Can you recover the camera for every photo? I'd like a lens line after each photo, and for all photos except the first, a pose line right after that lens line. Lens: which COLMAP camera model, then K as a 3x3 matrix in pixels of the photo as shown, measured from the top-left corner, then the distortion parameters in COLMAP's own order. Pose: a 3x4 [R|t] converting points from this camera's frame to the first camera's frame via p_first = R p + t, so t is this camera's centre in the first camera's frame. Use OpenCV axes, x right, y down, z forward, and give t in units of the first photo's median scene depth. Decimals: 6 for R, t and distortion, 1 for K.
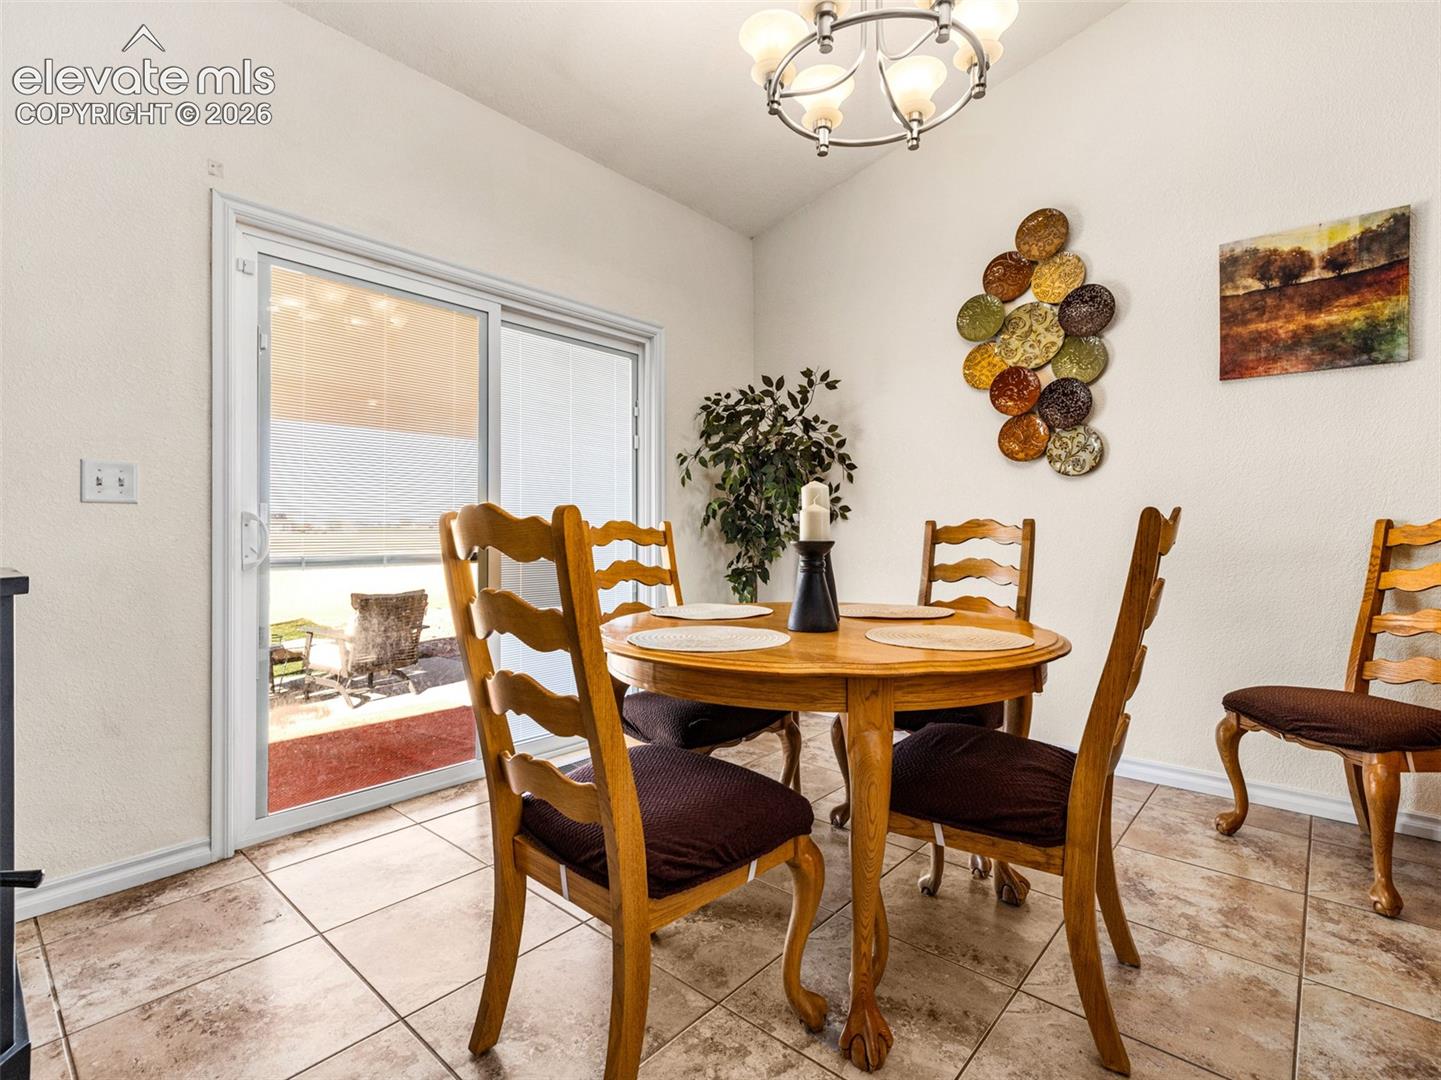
lens RADIAL K [[690.1, 0, 720.0], [0, 690.1, 529.4], [0, 0, 1]] dist [0.004812, -0.000474]
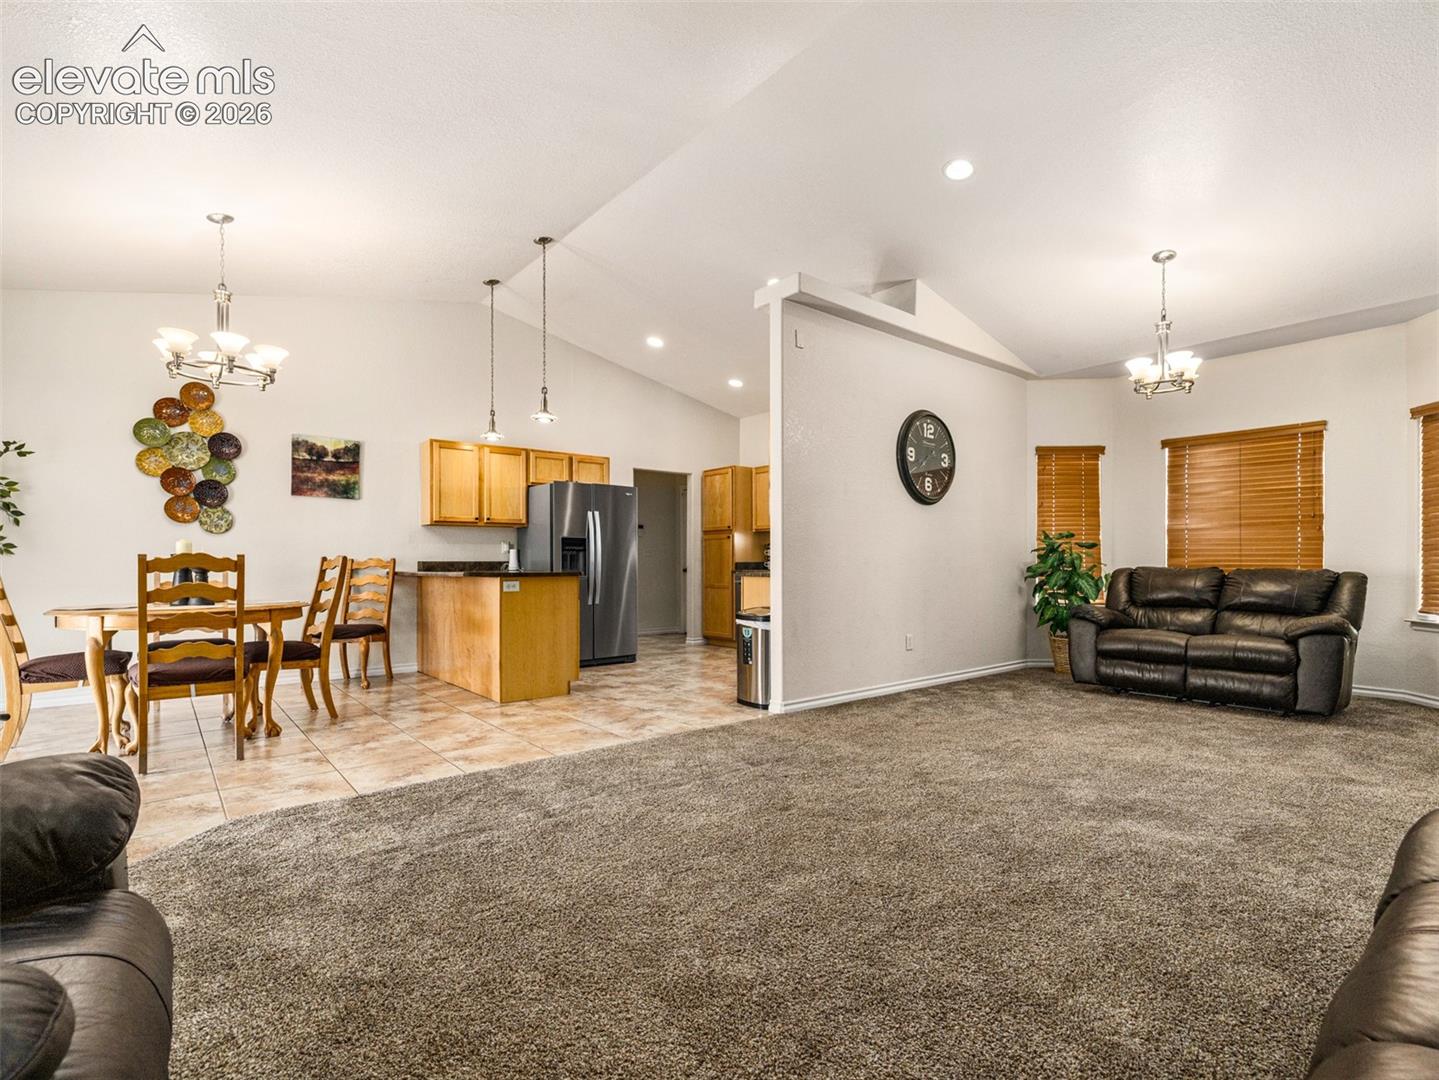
lens RADIAL K [[689.1, 0, 728.4], [0, 689.1, 560.0], [0, 0, 1]] dist [0.004812, -0.000474]
pose [[0.156427, 0.006079, 0.987671, -1.104374], [-0.001667, 0.999981, -0.005891, 0.002175], [-0.987688, -0.000725, 0.156434, -0.645225]]
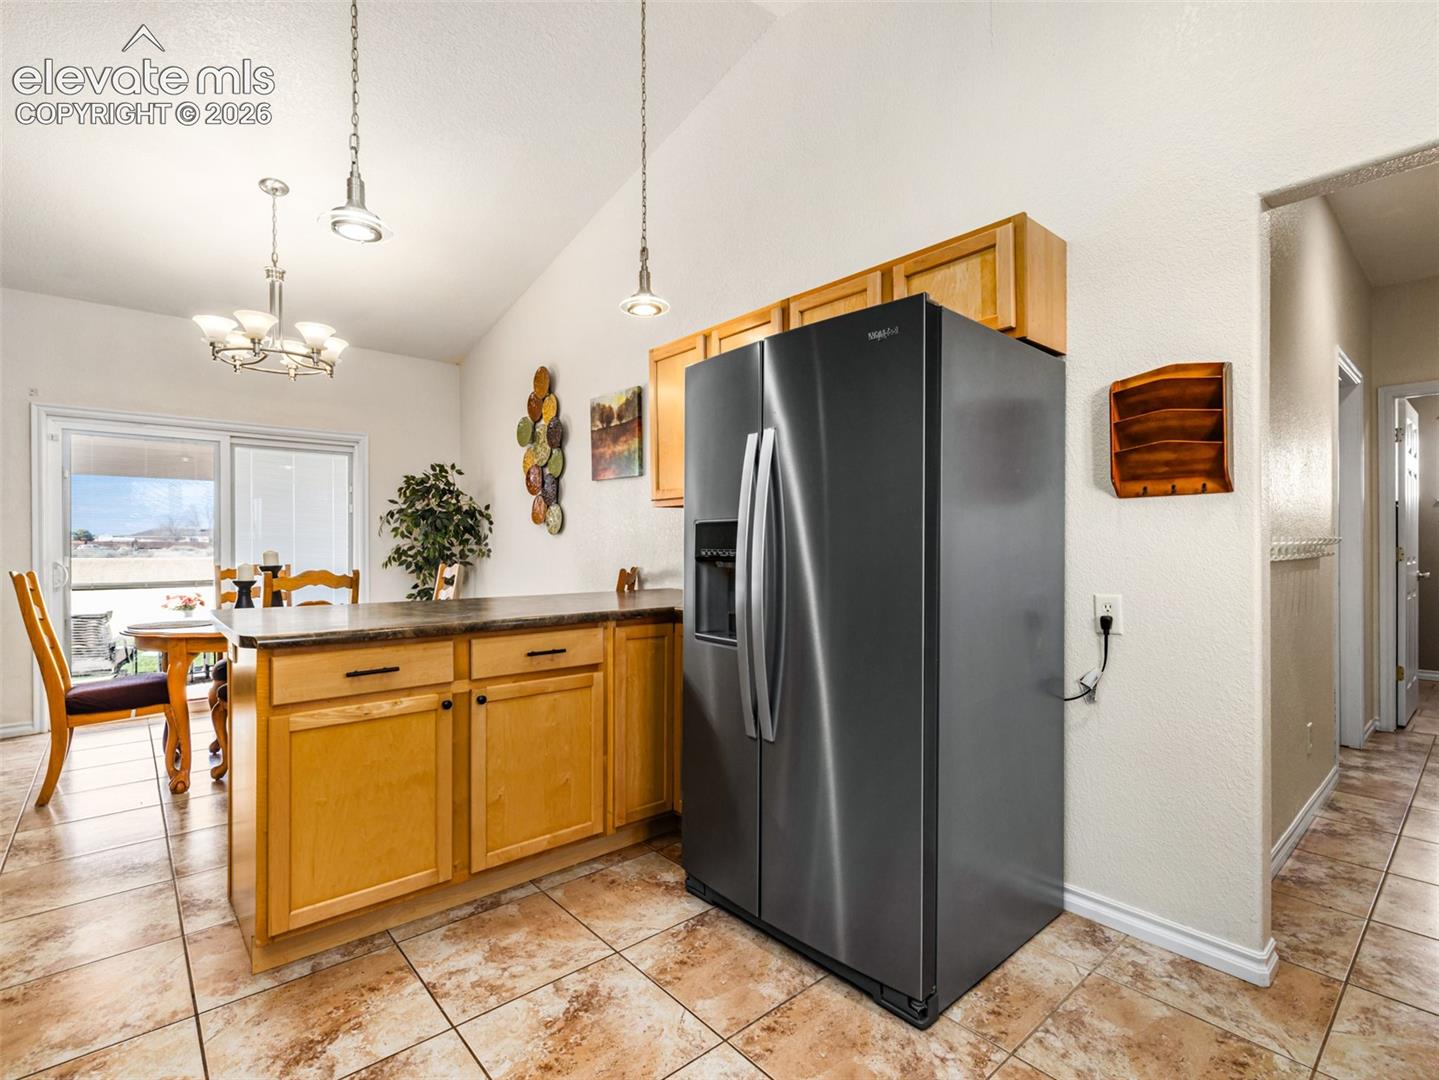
lens RADIAL K [[689.1, 0, 717.0], [0, 689.1, 543.4], [0, 0, 1]] dist [0.004812, -0.000474]
pose [[0.989088, 0.004378, -0.147261, 1.127944], [-0.004231, 0.999990, 0.001317, -0.063170], [0.147265, -0.000679, 0.989097, -0.518965]]
